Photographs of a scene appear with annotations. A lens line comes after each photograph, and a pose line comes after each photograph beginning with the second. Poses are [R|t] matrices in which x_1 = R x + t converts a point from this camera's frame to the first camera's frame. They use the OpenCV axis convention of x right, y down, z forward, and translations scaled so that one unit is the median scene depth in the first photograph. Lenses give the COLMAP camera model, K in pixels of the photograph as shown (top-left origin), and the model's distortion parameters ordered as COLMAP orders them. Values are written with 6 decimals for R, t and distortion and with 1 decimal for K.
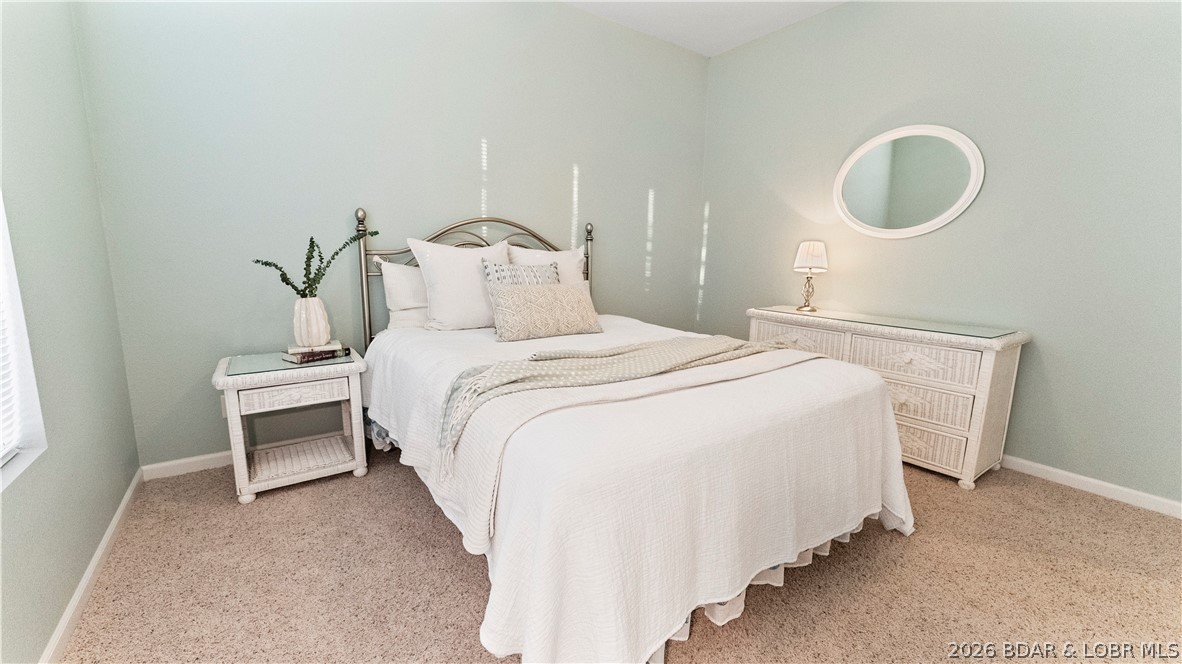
lens RADIAL K [[471.9, 0, 595.7], [0, 471.9, 336.6], [0, 0, 1]] dist [0.002519, 0.000512]
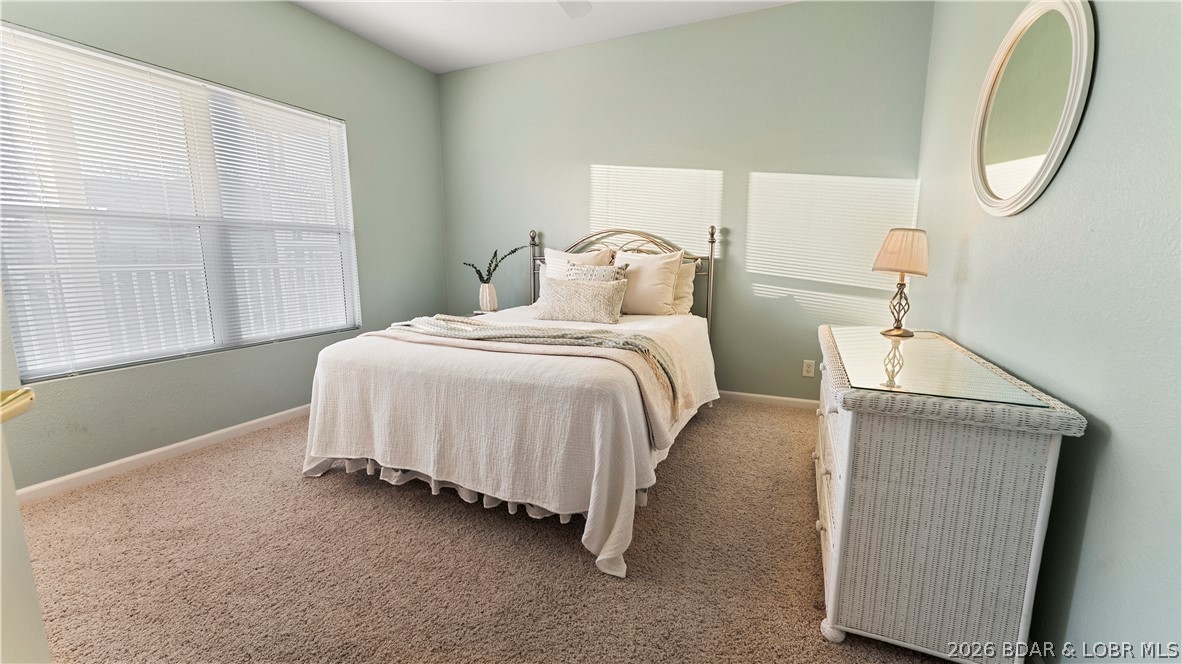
lens RADIAL K [[468.6, 0, 587.2], [0, 468.6, 333.2], [0, 0, 1]] dist [0.000340, 0.000011]
pose [[0.505047, 0.118092, -0.854975, 1.052825], [-0.146136, 0.987993, 0.050141, -0.036764], [0.850631, 0.099619, 0.516240, 0.382026]]
